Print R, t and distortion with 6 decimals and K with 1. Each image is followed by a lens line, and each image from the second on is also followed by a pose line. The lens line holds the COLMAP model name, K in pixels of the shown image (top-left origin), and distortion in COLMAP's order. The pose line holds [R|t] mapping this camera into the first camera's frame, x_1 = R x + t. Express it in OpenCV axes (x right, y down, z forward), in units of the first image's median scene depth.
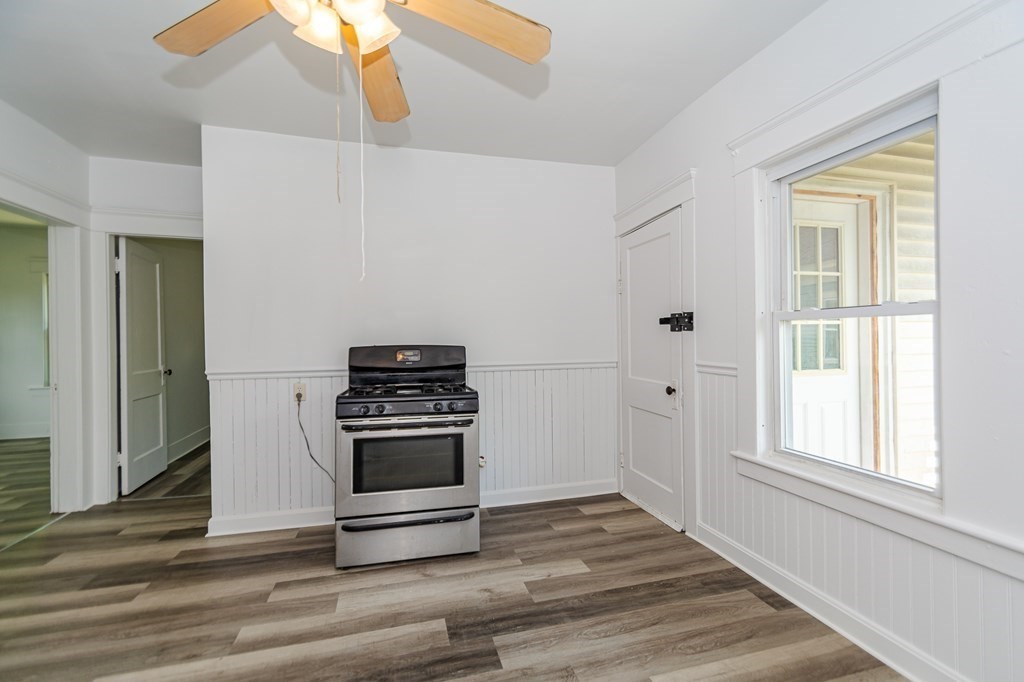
lens RADIAL K [[460.2, 0, 524.1], [0, 460.2, 333.3], [0, 0, 1]] dist [0.002704, 0.000686]
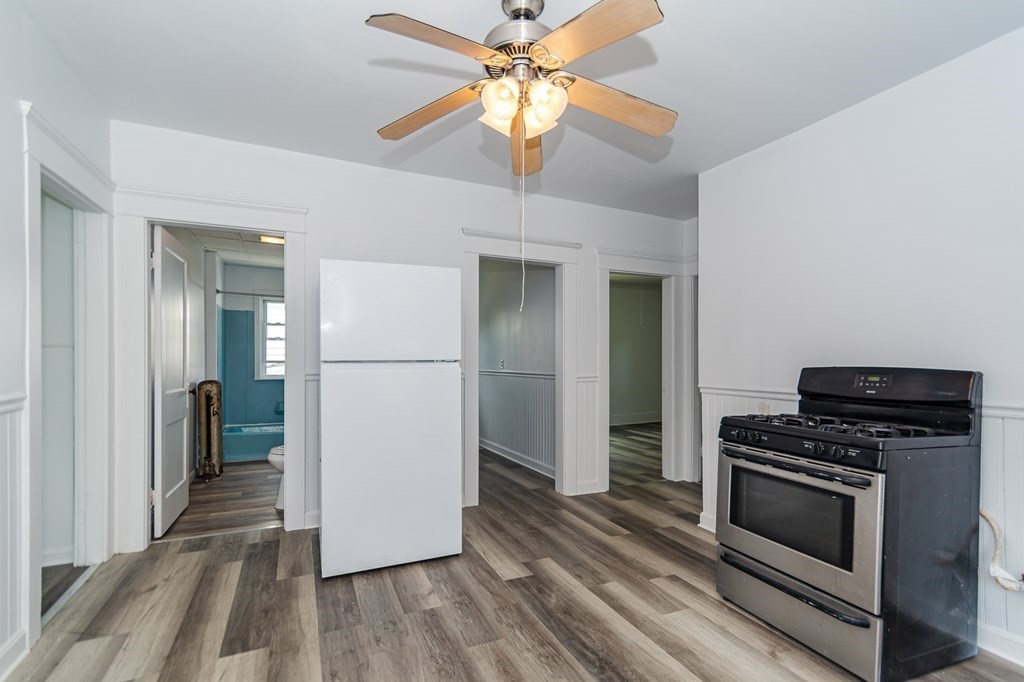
lens RADIAL K [[478.6, 0, 511.4], [0, 478.6, 354.9], [0, 0, 1]] dist [0.004334, 0.000468]
pose [[0.144926, 0.000927, -0.989442, 0.520876], [-0.000148, 1.000000, 0.000915, 0.006733], [0.989443, 0.000013, 0.144926, 0.413145]]
